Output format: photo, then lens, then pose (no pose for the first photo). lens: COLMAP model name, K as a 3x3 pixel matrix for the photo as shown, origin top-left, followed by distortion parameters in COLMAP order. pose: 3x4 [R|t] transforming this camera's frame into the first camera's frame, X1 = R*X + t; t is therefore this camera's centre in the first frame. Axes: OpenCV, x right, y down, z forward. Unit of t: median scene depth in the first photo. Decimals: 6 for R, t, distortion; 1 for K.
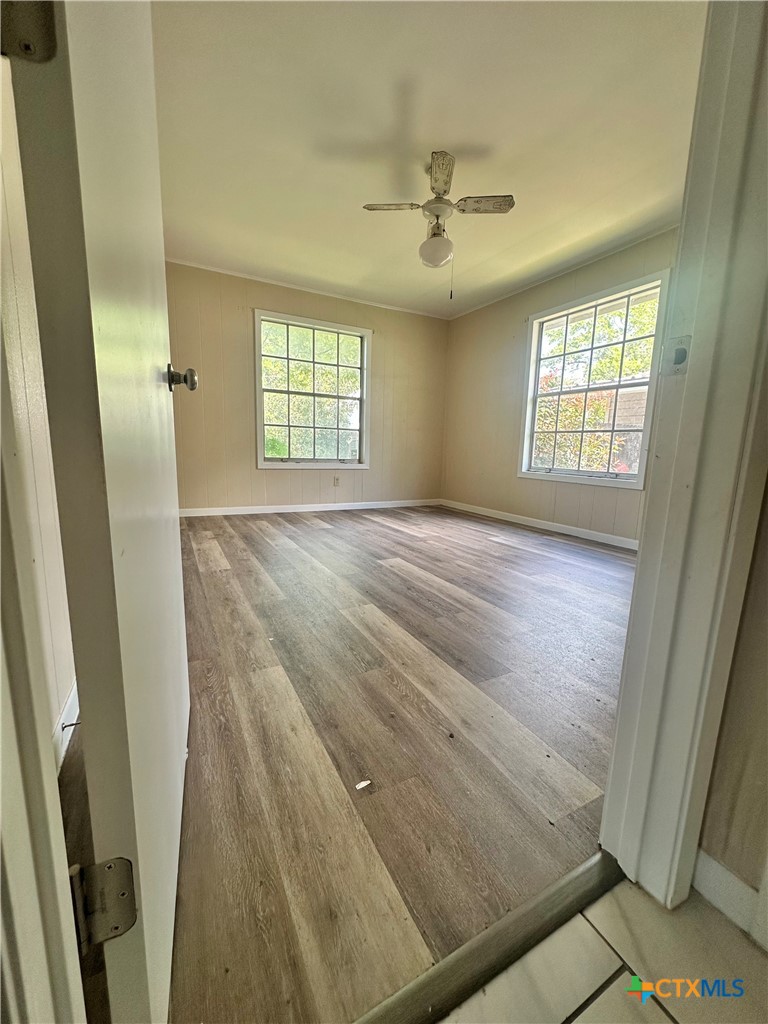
lens RADIAL K [[407.8, 0, 384.0], [0, 407.8, 512.0], [0, 0, 1]] dist [-0.001597, -0.000142]
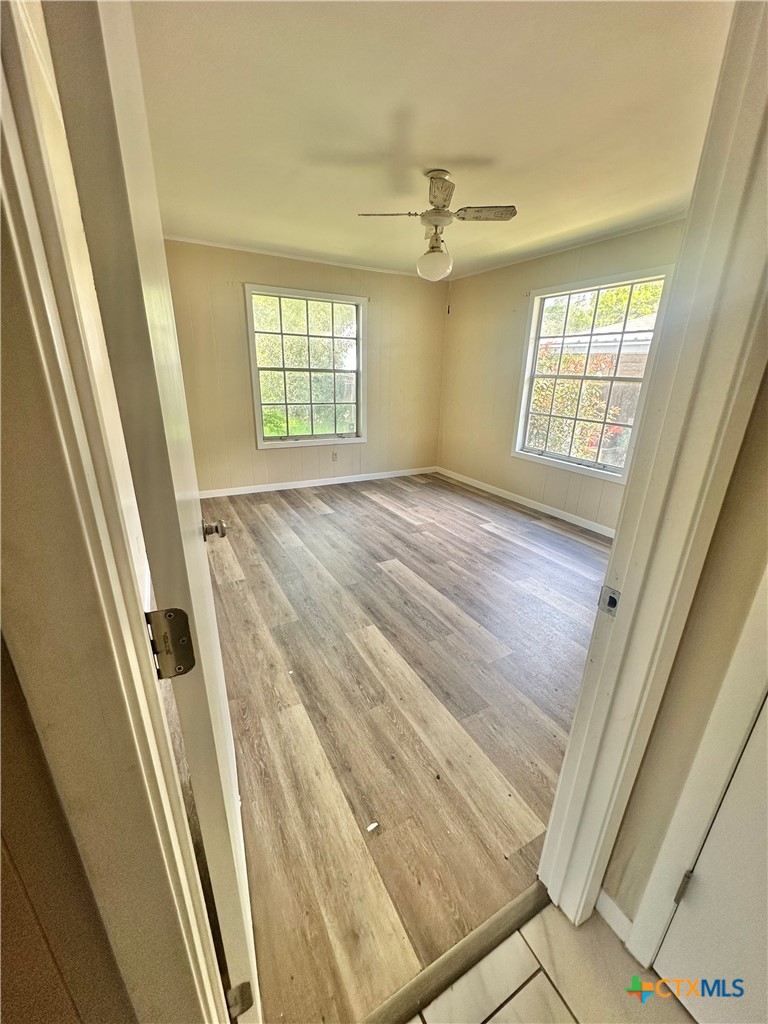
lens RADIAL K [[406.6, 0, 384.0], [0, 406.6, 512.0], [0, 0, 1]] dist [-0.003129, 0.000350]
pose [[0.999931, -0.008876, 0.007648, -0.006738], [0.007384, 0.984213, 0.176835, -0.310694], [-0.009097, -0.176766, 0.984211, -0.080638]]
